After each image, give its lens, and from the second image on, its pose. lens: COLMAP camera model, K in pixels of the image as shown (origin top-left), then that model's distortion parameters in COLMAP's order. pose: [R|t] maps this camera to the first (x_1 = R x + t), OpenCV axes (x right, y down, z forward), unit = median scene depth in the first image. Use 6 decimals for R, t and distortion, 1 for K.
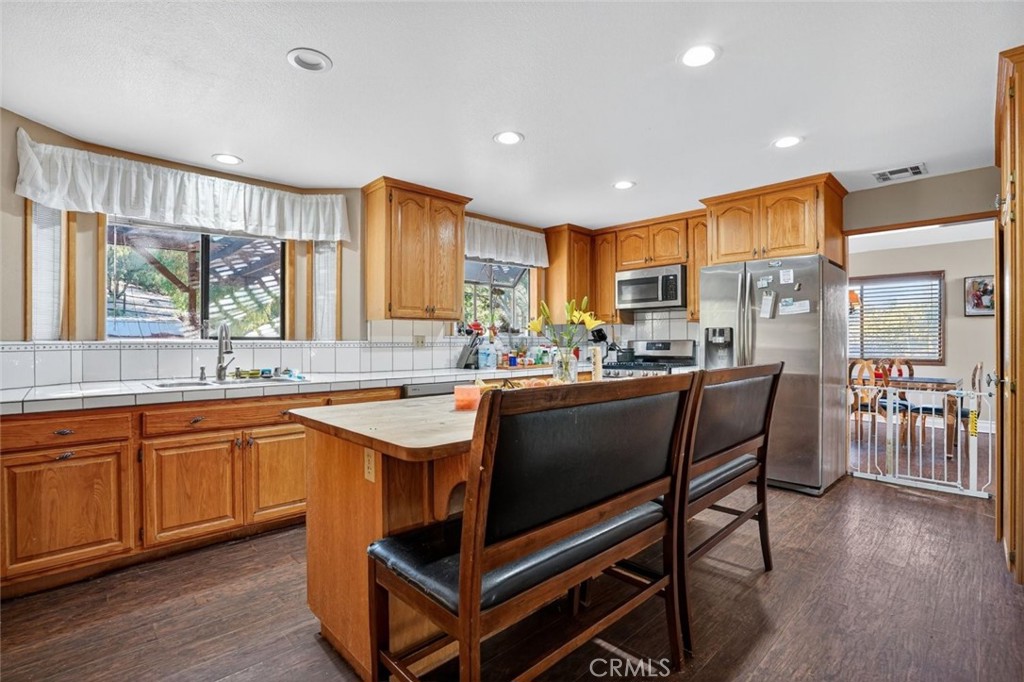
lens RADIAL K [[469.9, 0, 516.0], [0, 469.9, 339.1], [0, 0, 1]] dist [-0.030513, 0.005355]
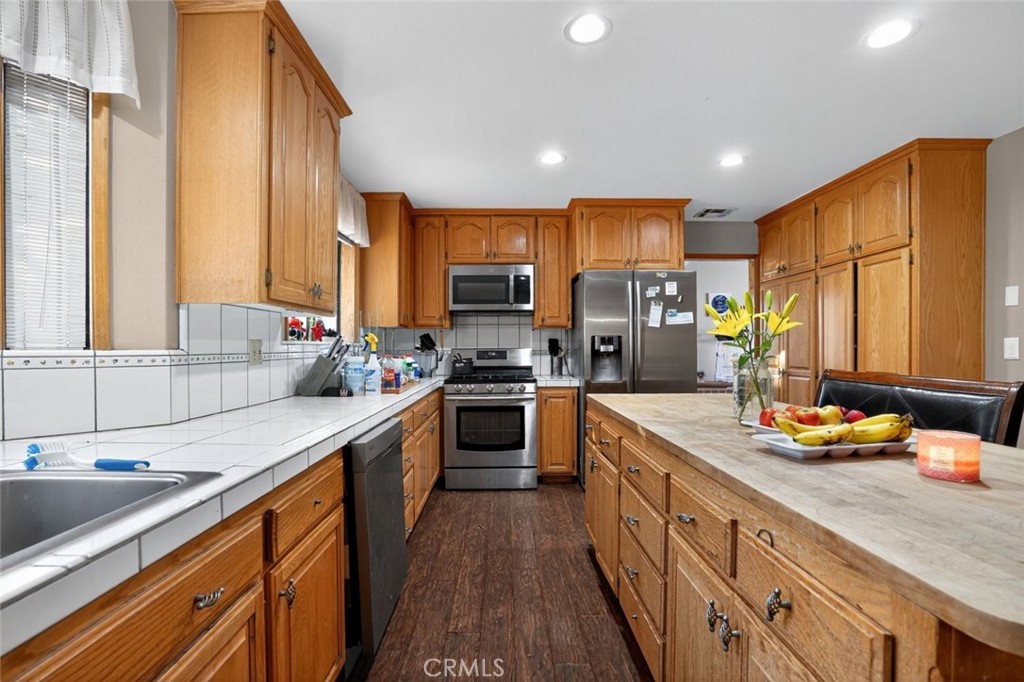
lens RADIAL K [[469.9, 0, 507.3], [0, 469.9, 349.7], [0, 0, 1]] dist [-0.030513, 0.005355]
pose [[0.701309, -0.001524, 0.712855, -0.377999], [-0.003321, 0.999980, 0.005405, 0.000317], [-0.712849, -0.006158, 0.701290, 0.443906]]
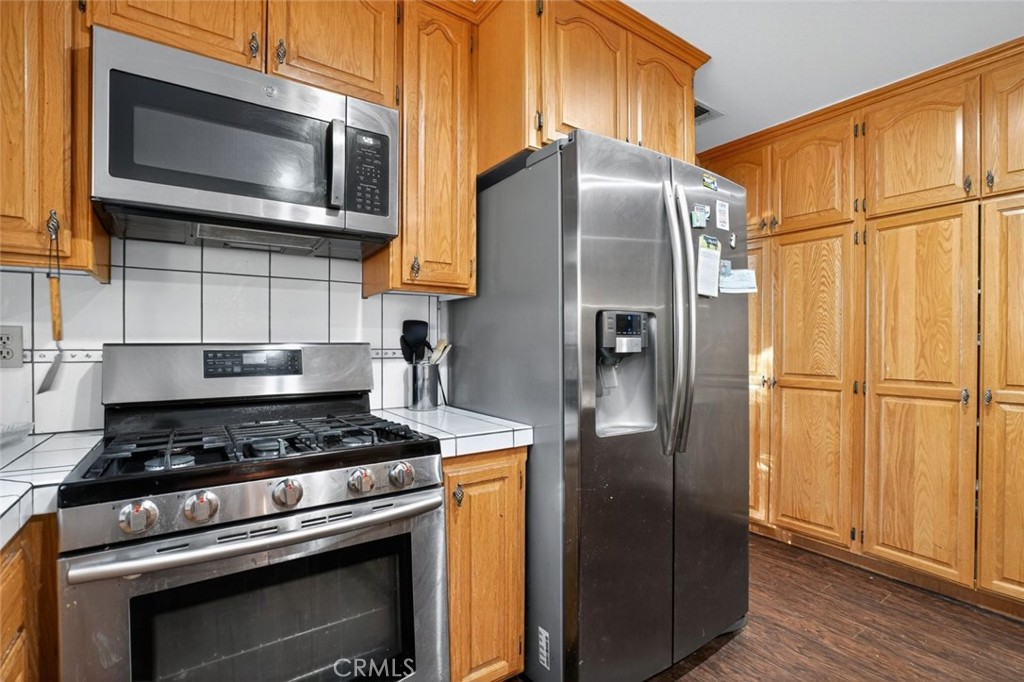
lens RADIAL K [[469.9, 0, 509.4], [0, 469.9, 347.9], [0, 0, 1]] dist [-0.030513, 0.005355]
pose [[0.182070, -0.006506, 0.983264, 0.048783], [-0.009775, 0.999917, 0.008426, 0.002686], [-0.983237, -0.011146, 0.181992, 0.969763]]
